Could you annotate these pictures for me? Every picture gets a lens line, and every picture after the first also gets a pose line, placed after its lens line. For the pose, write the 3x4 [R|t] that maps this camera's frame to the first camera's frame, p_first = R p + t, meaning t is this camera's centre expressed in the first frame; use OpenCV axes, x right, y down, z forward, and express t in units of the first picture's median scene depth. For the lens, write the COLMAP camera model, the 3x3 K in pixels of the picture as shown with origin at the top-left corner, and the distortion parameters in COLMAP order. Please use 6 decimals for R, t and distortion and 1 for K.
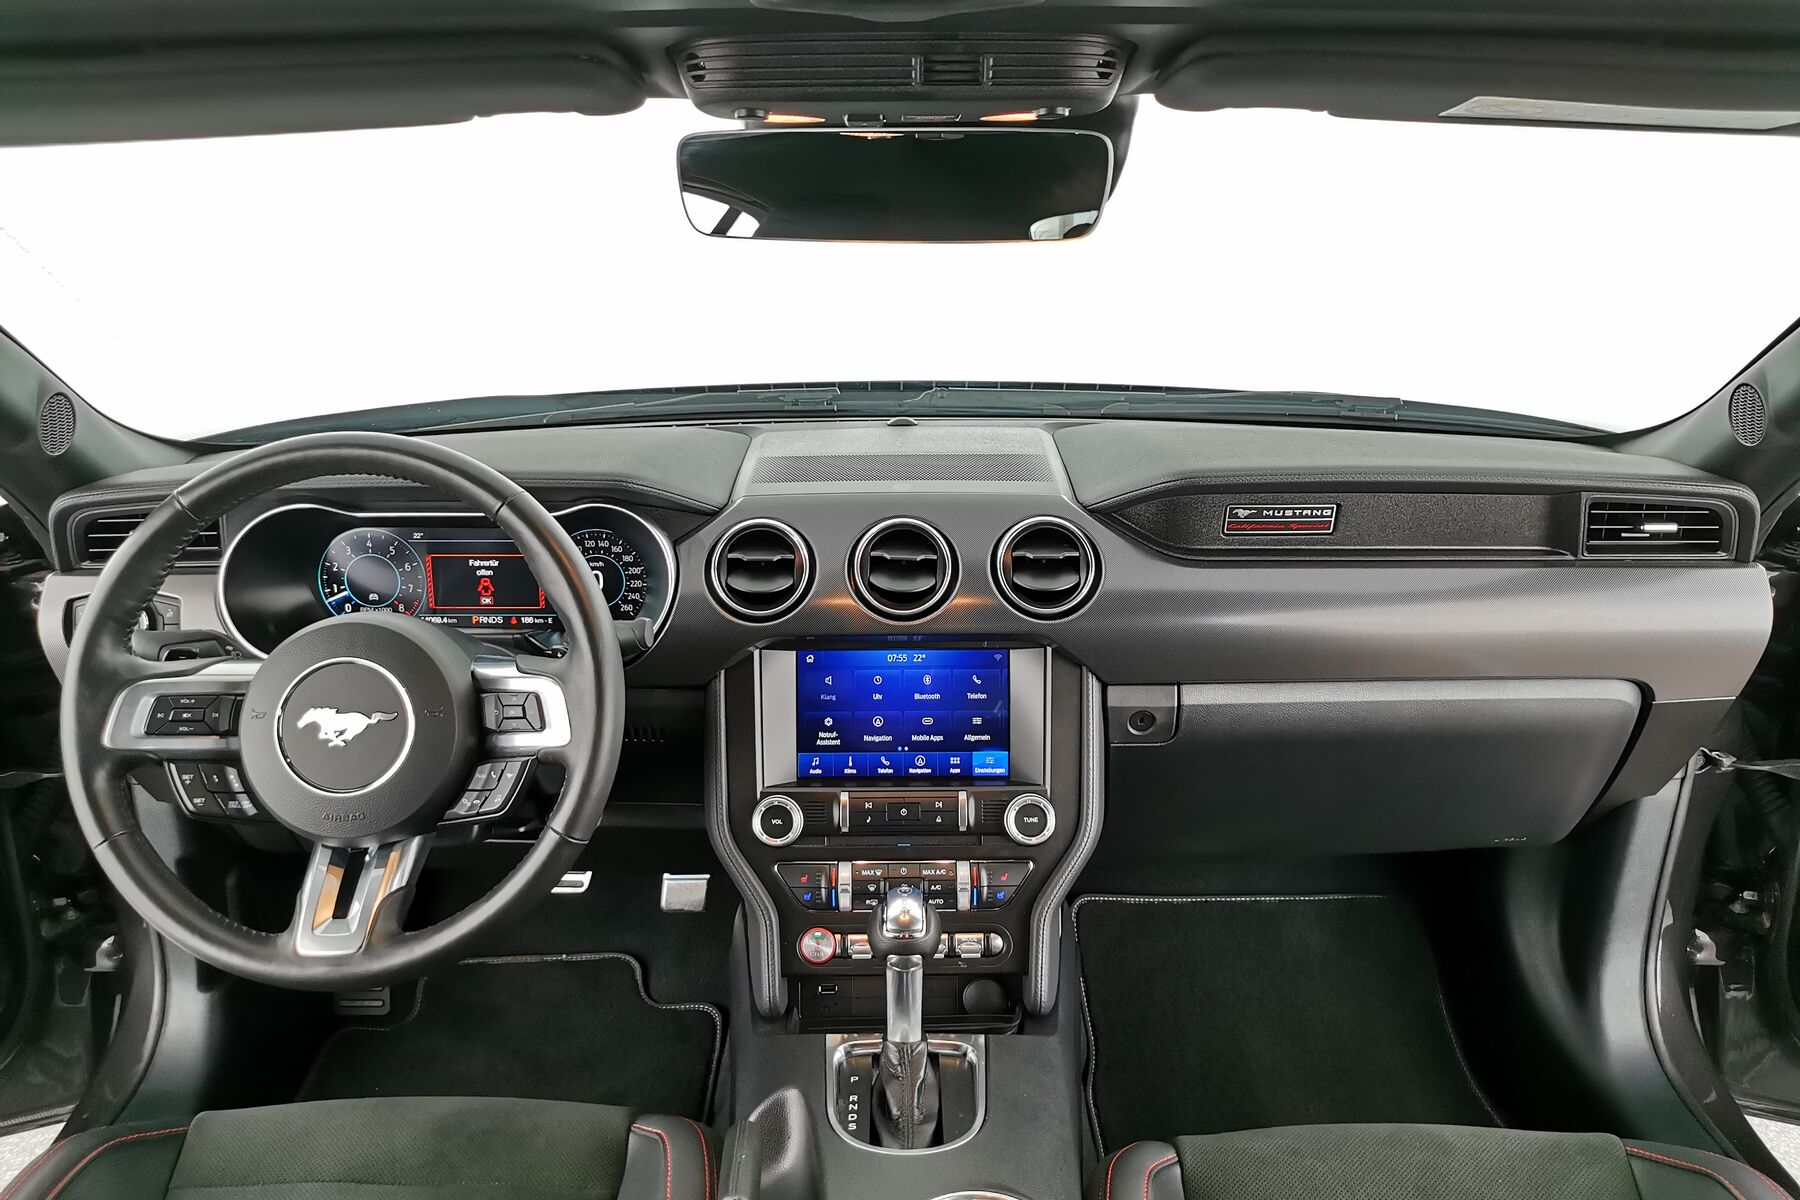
lens RADIAL K [[1415.0, 0, 899.4], [0, 1415.0, 586.0], [0, 0, 1]] dist [0.029265, -0.041927]
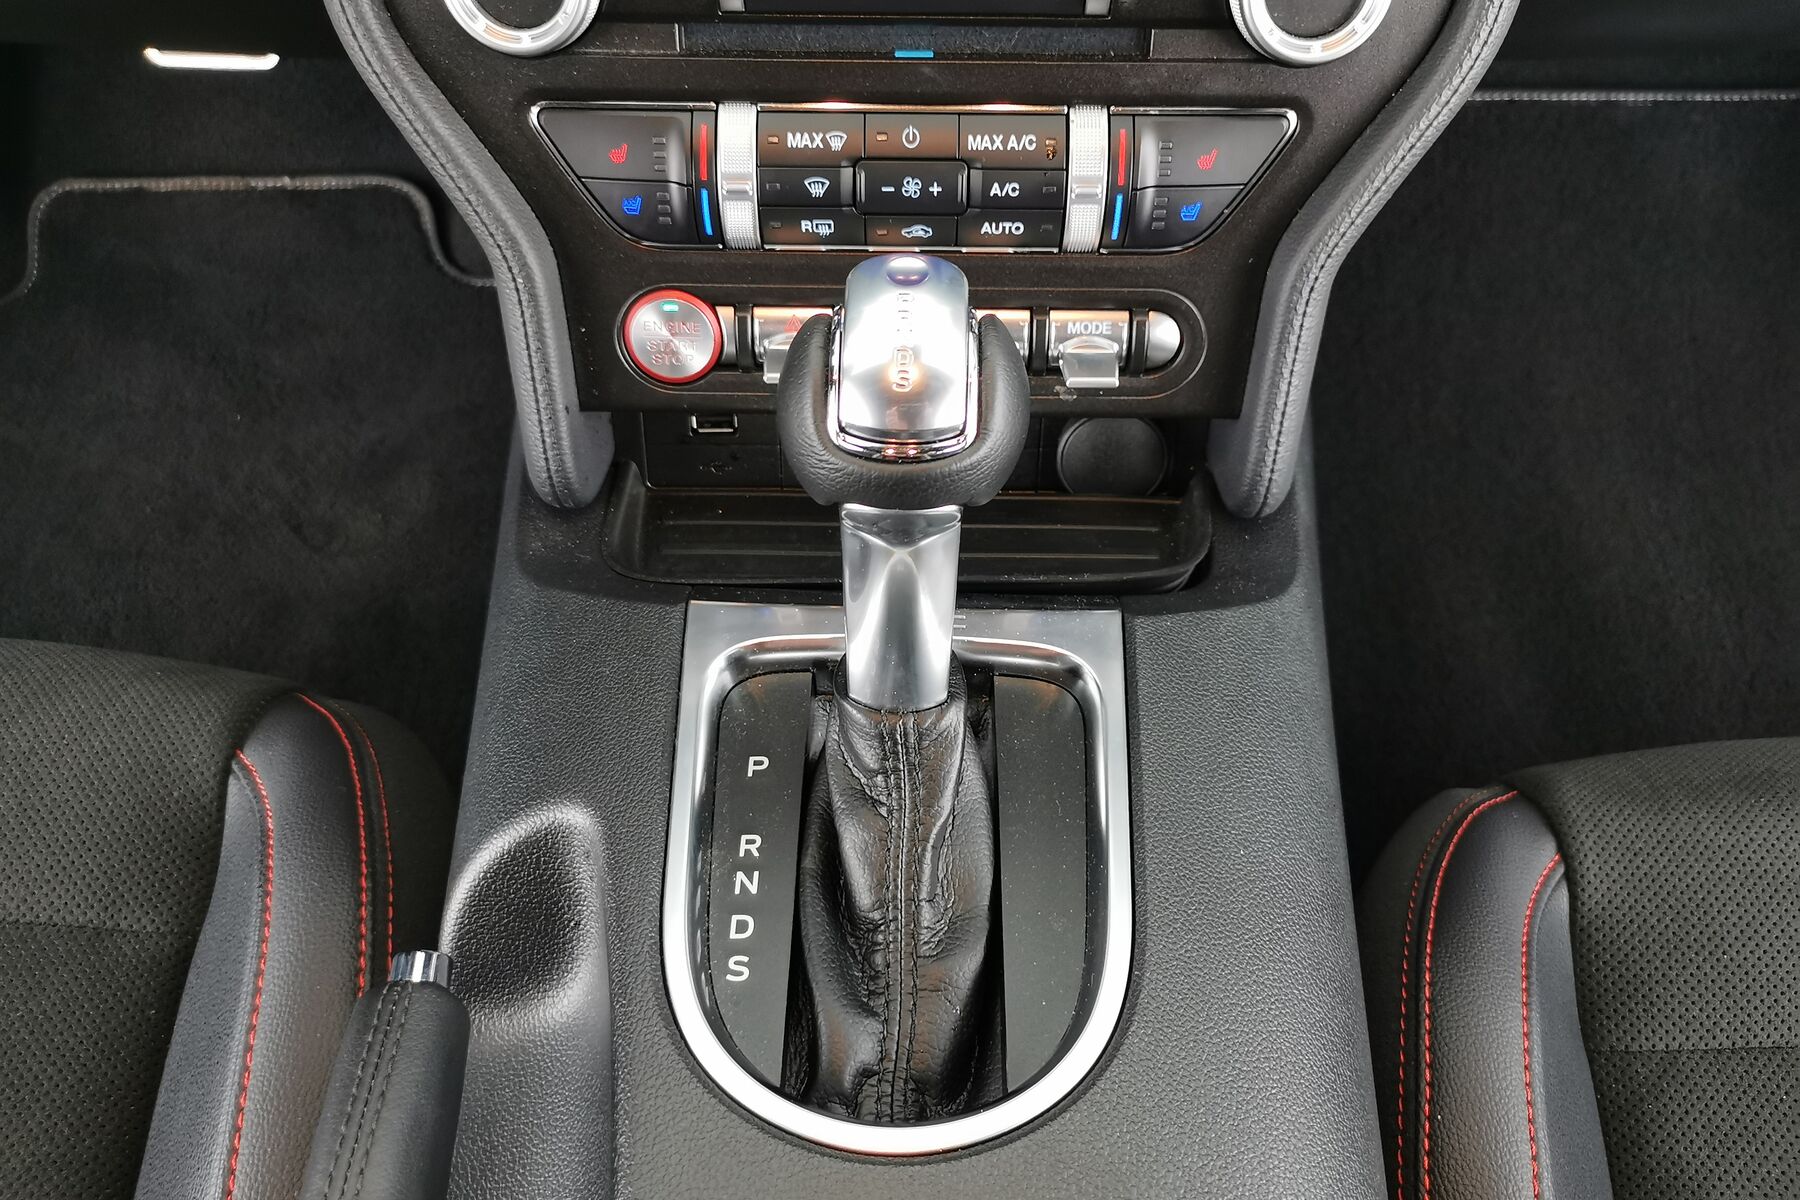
lens RADIAL K [[1515.1, 0, 901.4], [0, 1515.1, 597.9], [0, 0, 1]] dist [0.012017, -0.009367]
pose [[0.999751, 0.021329, -0.006565, 0.005412], [-0.013755, 0.820593, 0.571348, 0.084508], [0.017574, -0.571115, 0.820682, 0.635836]]
